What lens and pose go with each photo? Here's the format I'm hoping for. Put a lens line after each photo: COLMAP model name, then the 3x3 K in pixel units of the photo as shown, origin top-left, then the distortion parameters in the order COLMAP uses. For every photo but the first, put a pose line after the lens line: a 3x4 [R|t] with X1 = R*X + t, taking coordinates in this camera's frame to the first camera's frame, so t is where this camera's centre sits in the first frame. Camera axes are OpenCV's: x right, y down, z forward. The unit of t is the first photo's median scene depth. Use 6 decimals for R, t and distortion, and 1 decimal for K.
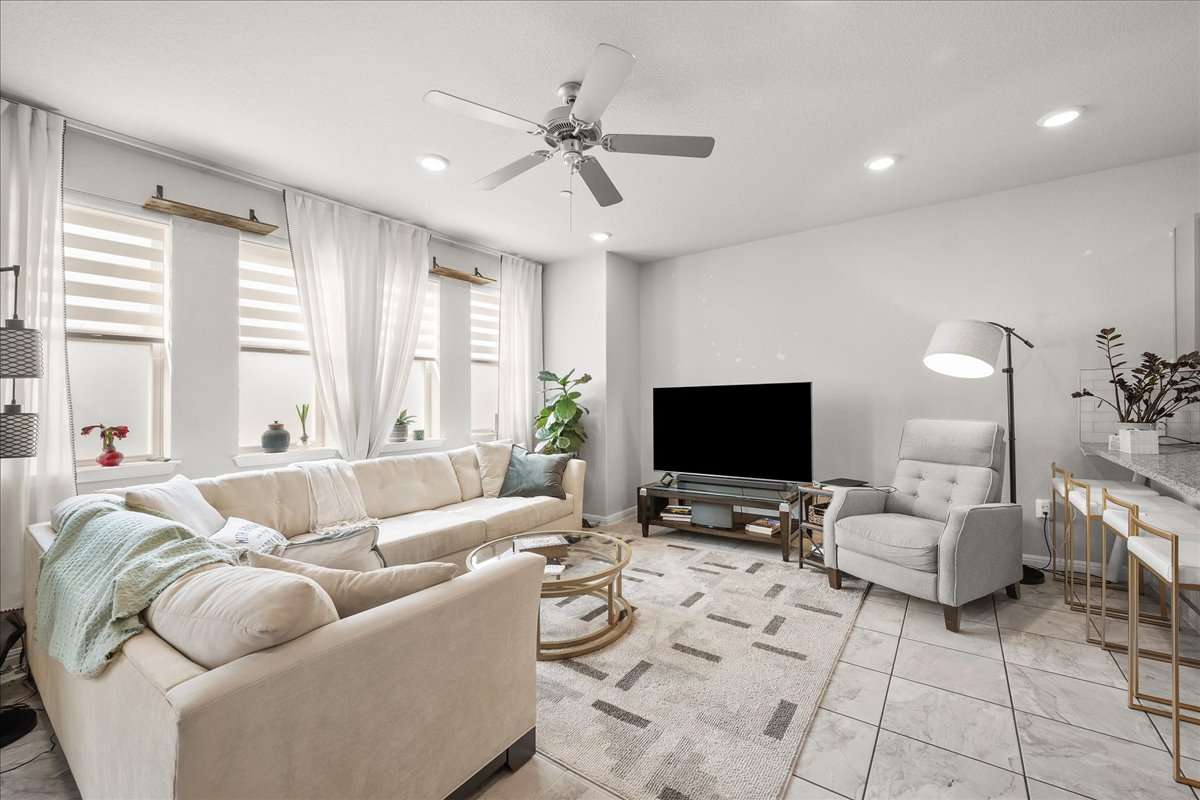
lens RADIAL K [[480.7, 0, 562.6], [0, 480.7, 396.4], [0, 0, 1]] dist [0.001544, -0.000439]
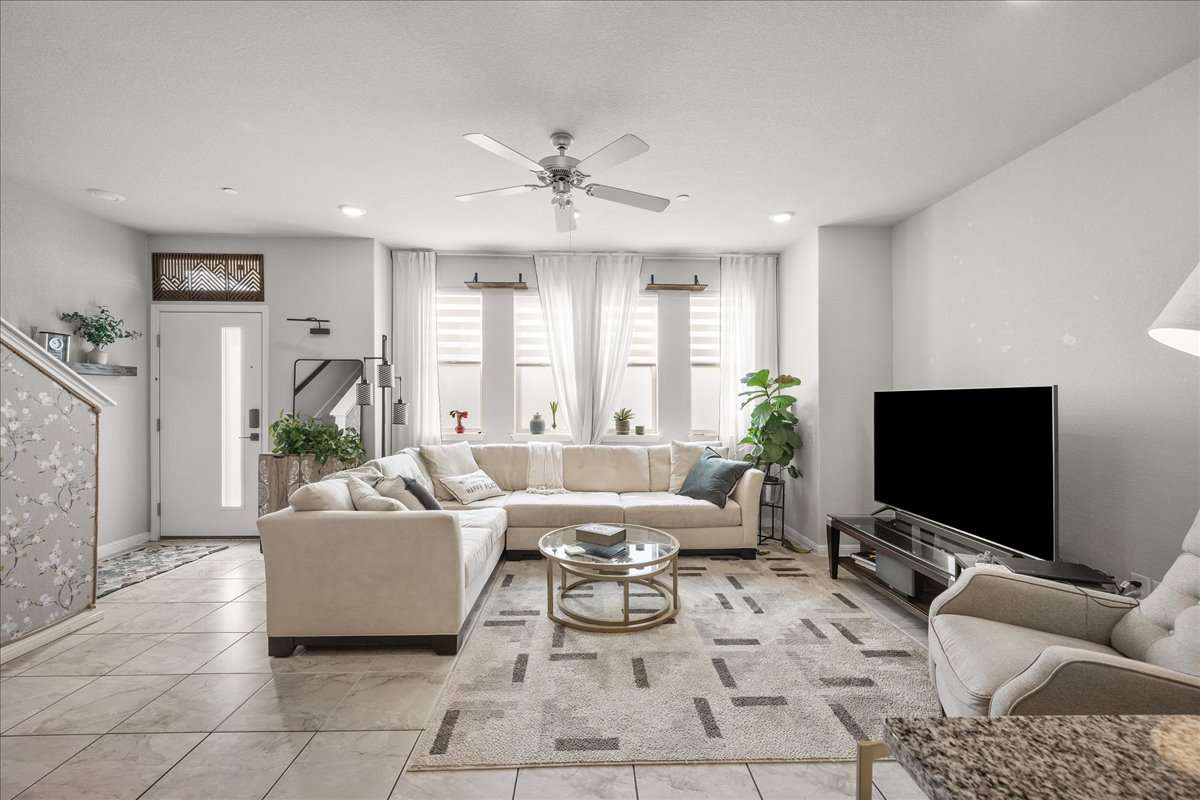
lens RADIAL K [[480.7, 0, 595.1], [0, 480.7, 395.3], [0, 0, 1]] dist [0.001544, -0.000439]
pose [[0.616239, 0.016733, -0.787382, 0.670721], [-0.010771, 0.999860, 0.012819, -0.022024], [0.787486, 0.000582, 0.616333, 0.233631]]
